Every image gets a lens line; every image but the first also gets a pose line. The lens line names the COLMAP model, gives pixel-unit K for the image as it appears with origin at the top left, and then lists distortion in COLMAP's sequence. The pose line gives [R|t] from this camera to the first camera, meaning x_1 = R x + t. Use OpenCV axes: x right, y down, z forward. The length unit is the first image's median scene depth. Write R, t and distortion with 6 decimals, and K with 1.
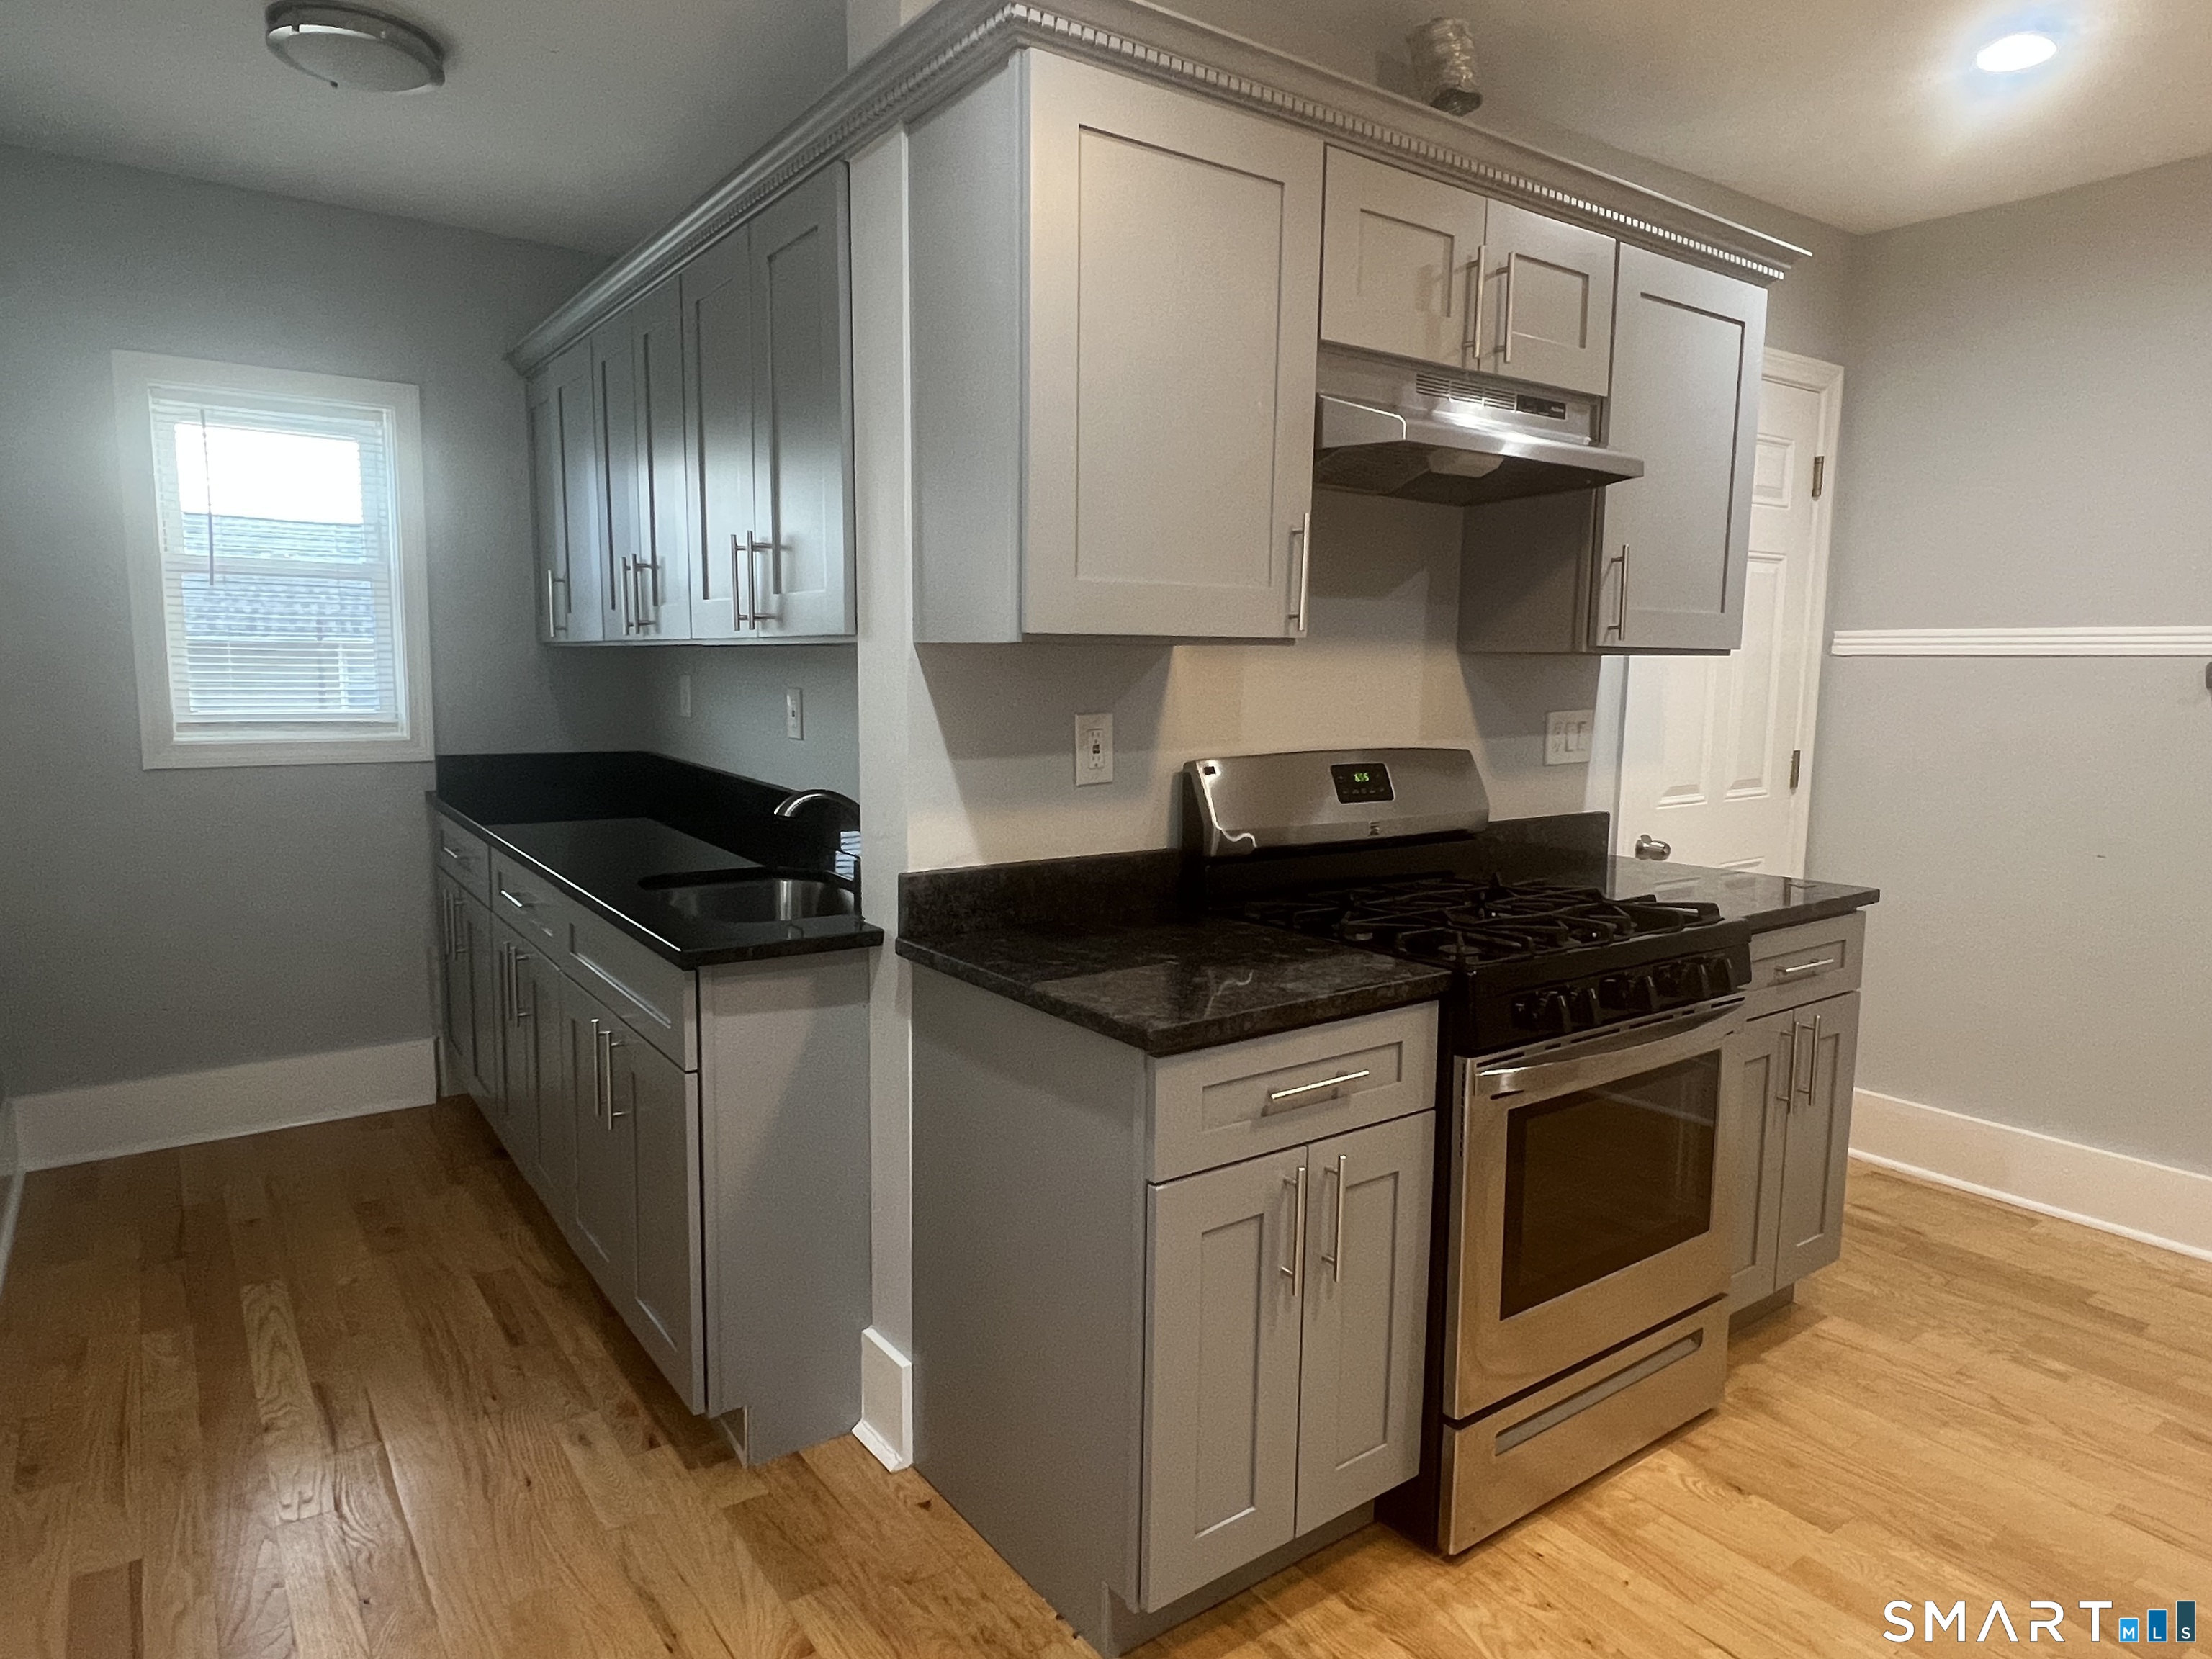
lens RADIAL K [[1296.8, 0, 1098.6], [0, 1296.8, 842.7], [0, 0, 1]] dist [-0.017072, -0.000603]
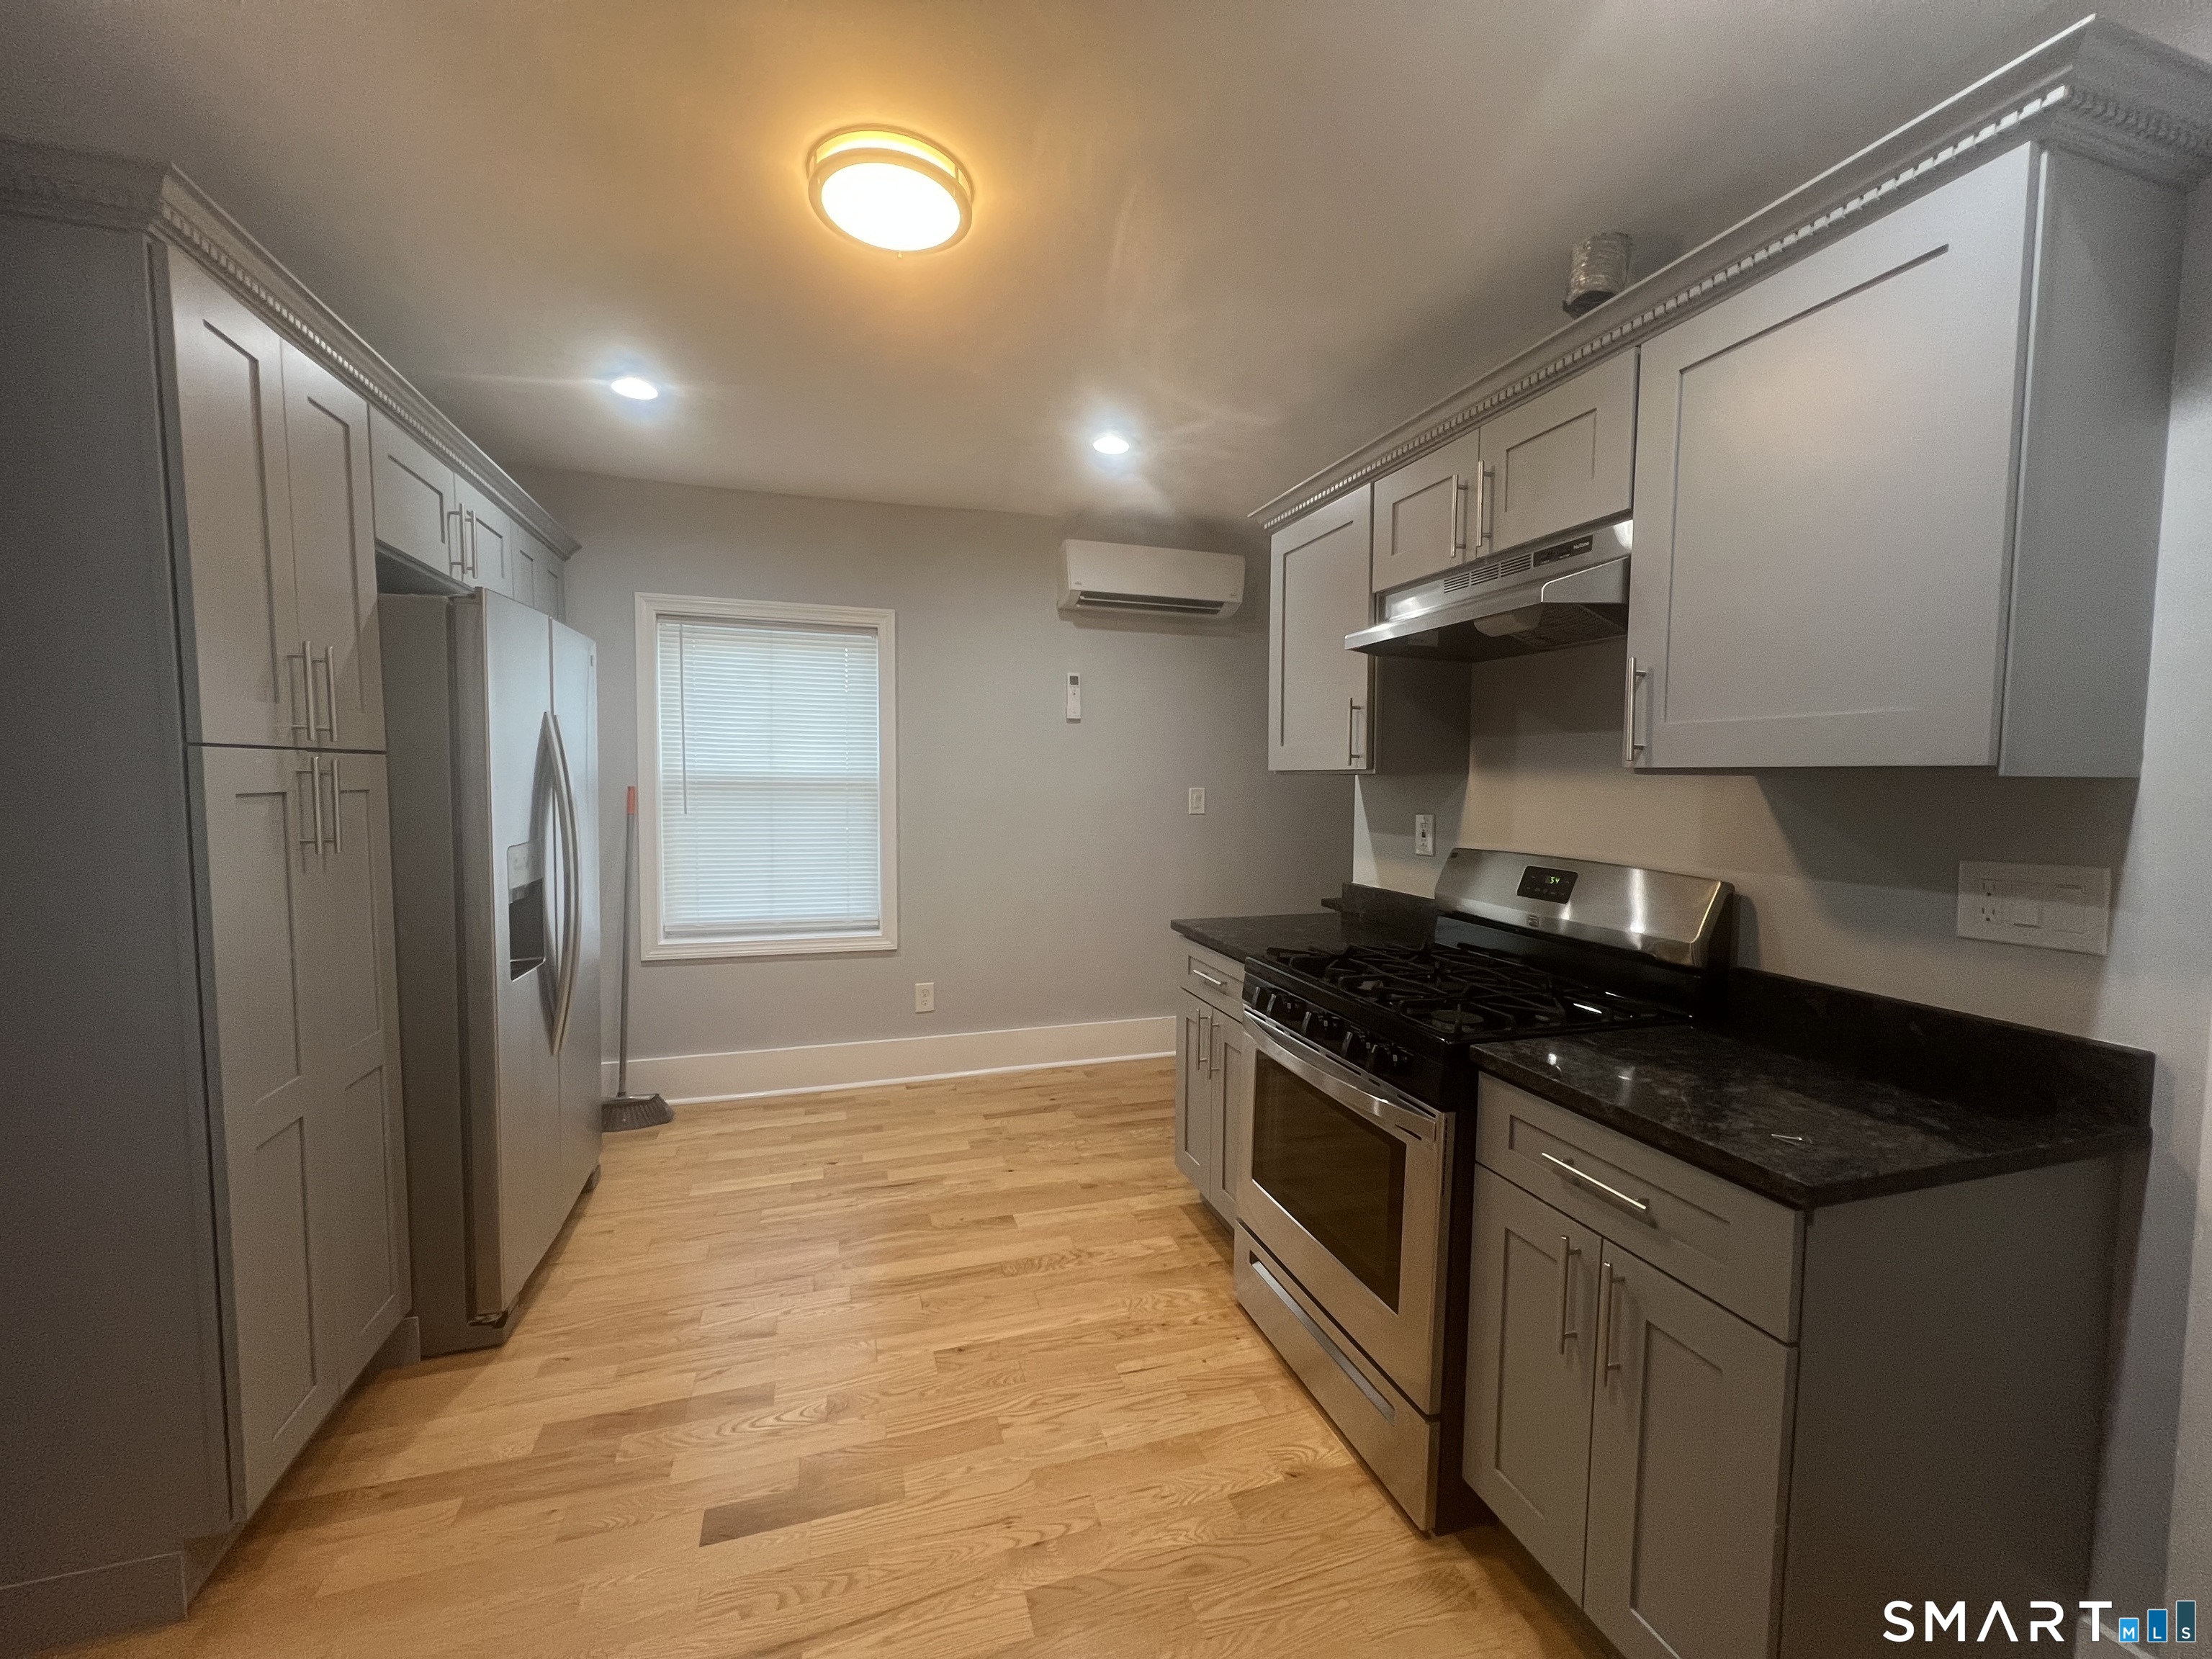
lens RADIAL K [[889.4, 0, 1102.5], [0, 889.4, 822.8], [0, 0, 1]] dist [0.002526, -0.000451]
pose [[-0.293823, 0.048196, -0.954644, 1.220255], [-0.130230, 0.987397, 0.089933, -0.135322], [0.946947, 0.150748, -0.283843, 0.910943]]
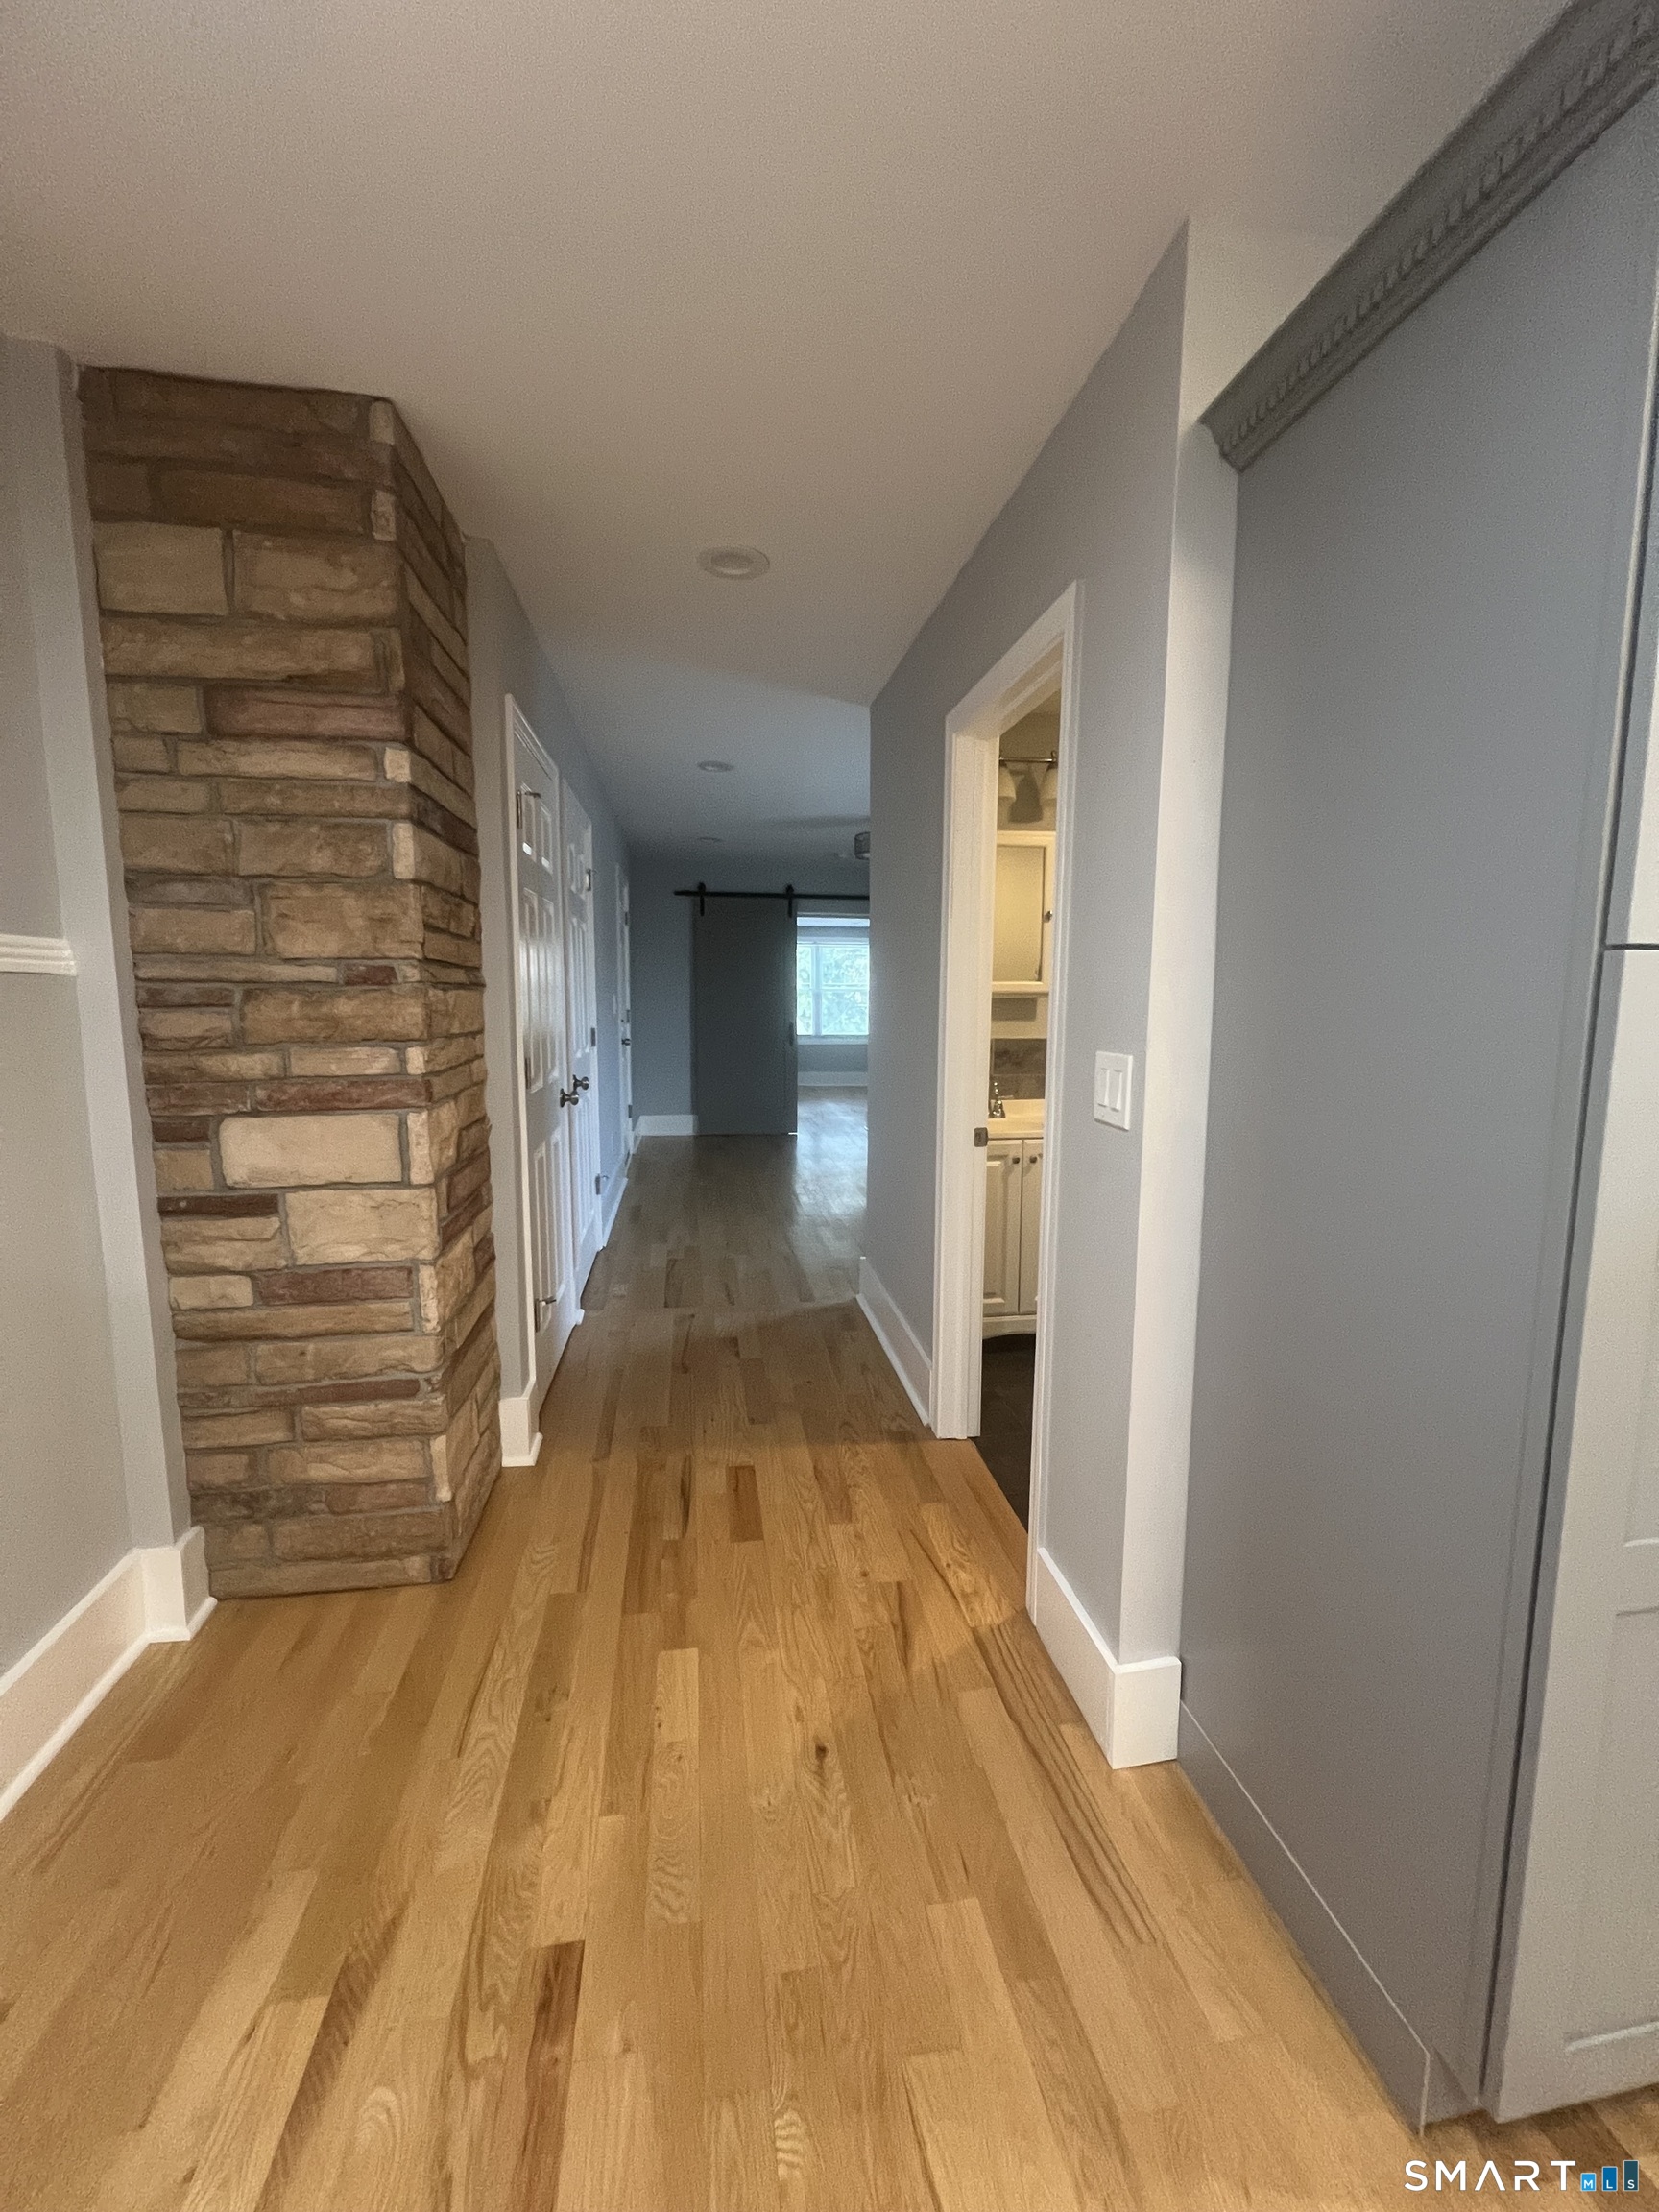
lens RADIAL K [[889.4, 0, 840.6], [0, 889.4, 1098.2], [0, 0, 1]] dist [0.002526, -0.000451]
pose [[-0.900816, -0.065594, 0.429218, 0.952363], [0.040264, 0.971644, 0.232994, -0.091865], [-0.432331, 0.227167, -0.872631, 0.625442]]
